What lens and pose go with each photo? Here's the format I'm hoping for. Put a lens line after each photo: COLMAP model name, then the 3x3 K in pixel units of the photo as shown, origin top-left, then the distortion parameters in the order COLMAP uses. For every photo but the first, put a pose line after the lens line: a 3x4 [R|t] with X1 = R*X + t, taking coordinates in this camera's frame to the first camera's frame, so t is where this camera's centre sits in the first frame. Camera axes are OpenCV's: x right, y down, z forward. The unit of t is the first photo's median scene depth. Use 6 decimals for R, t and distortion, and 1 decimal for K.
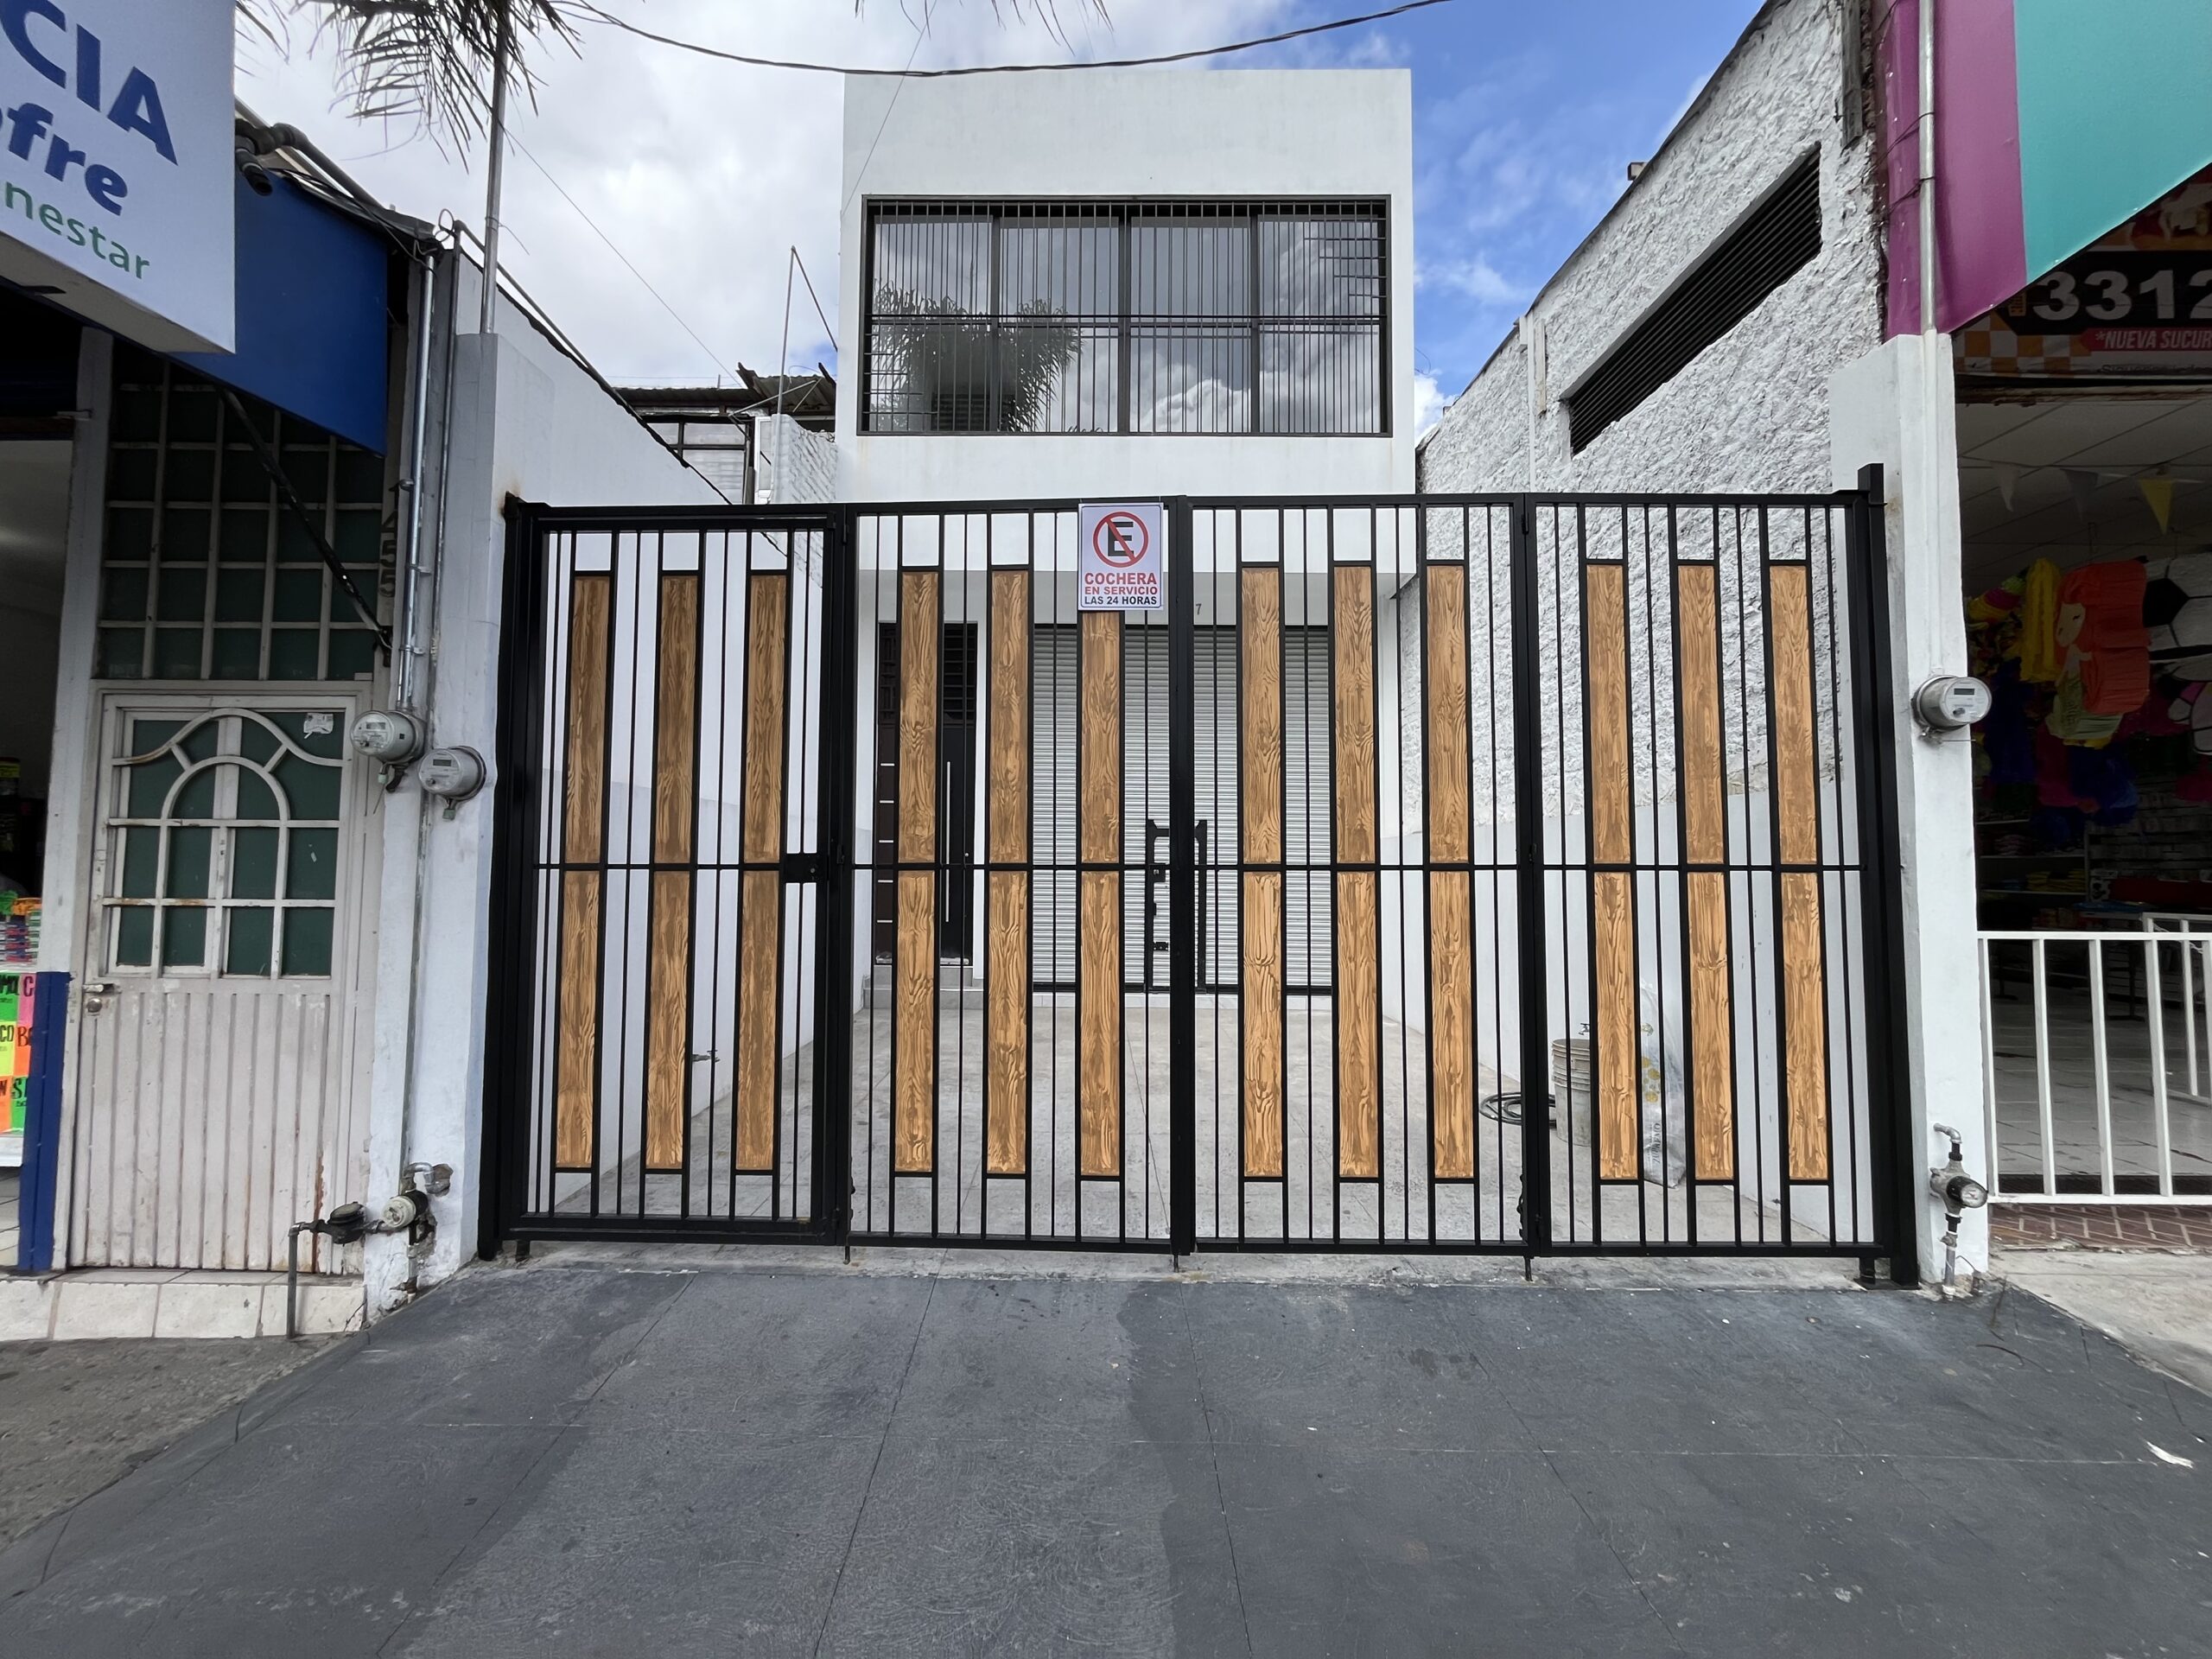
lens RADIAL K [[894.9, 0, 1099.2], [0, 894.9, 826.5], [0, 0, 1]] dist [-0.003540, 0.000492]
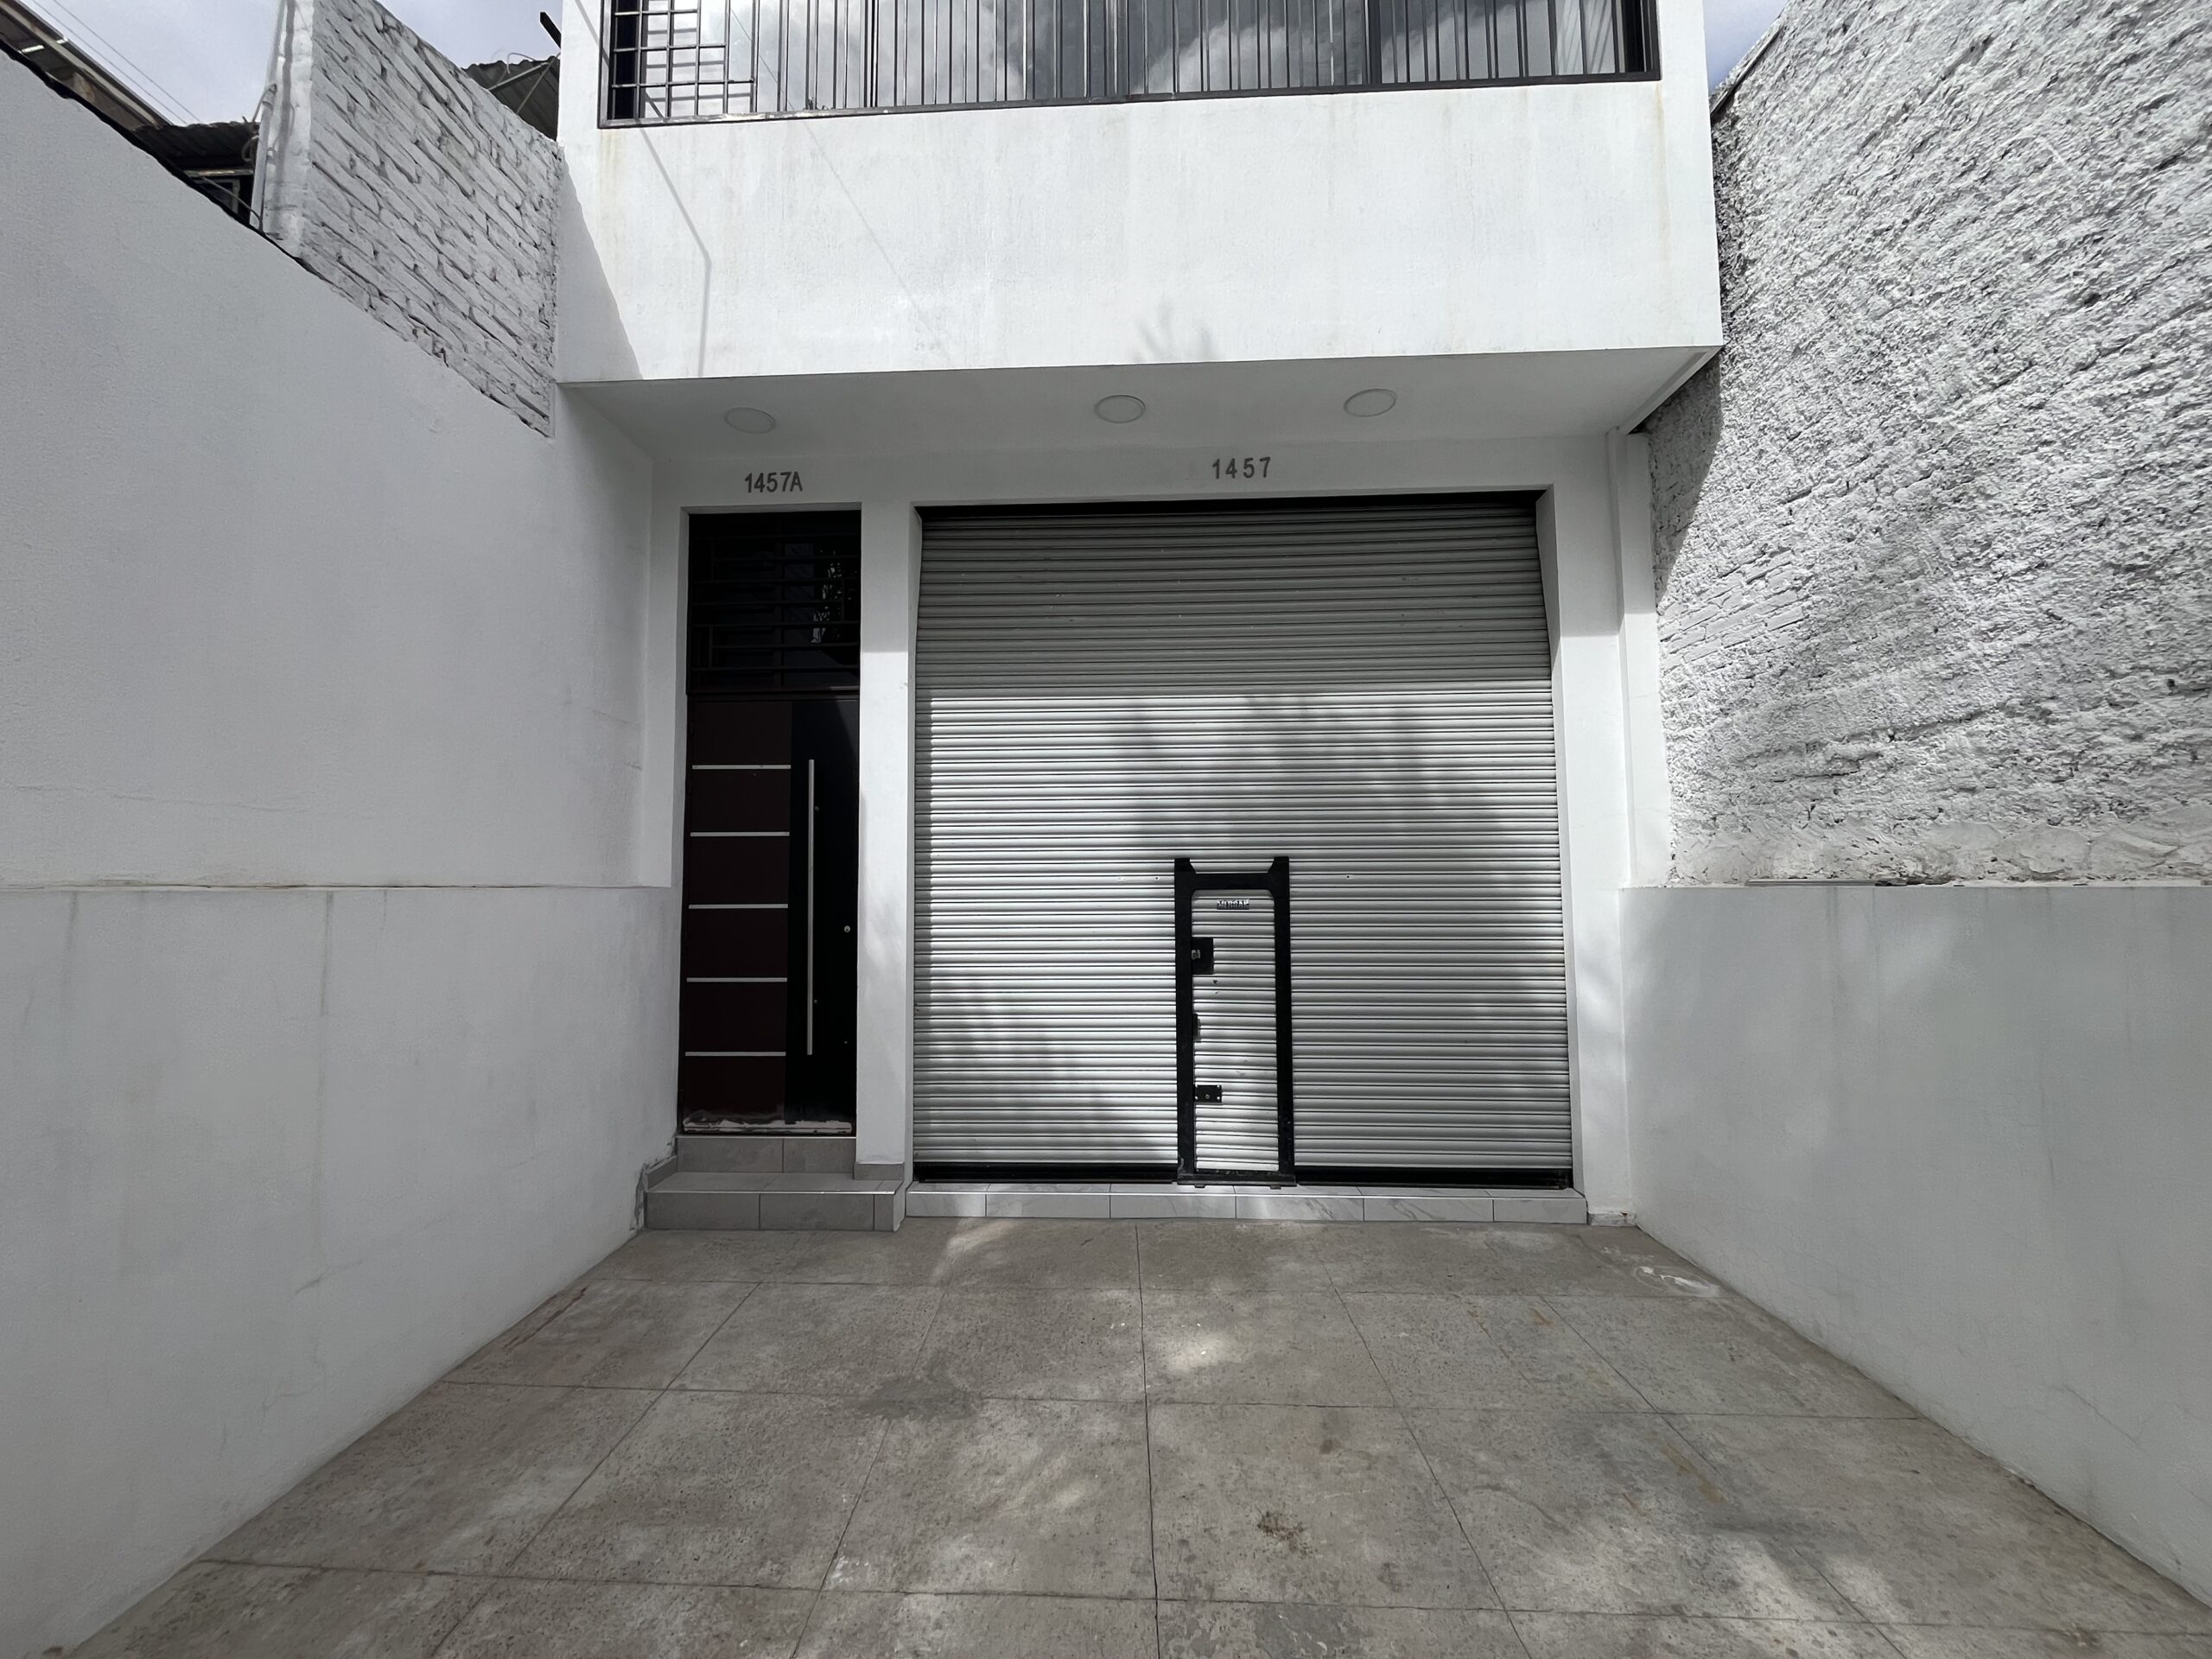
lens RADIAL K [[894.9, 0, 1099.2], [0, 894.9, 826.5], [0, 0, 1]] dist [-0.003540, 0.000492]
pose [[0.999318, -0.018874, -0.031727, 0.049128], [0.018346, 0.999690, -0.016841, -0.039061], [0.032035, 0.016248, 0.999355, 0.964071]]
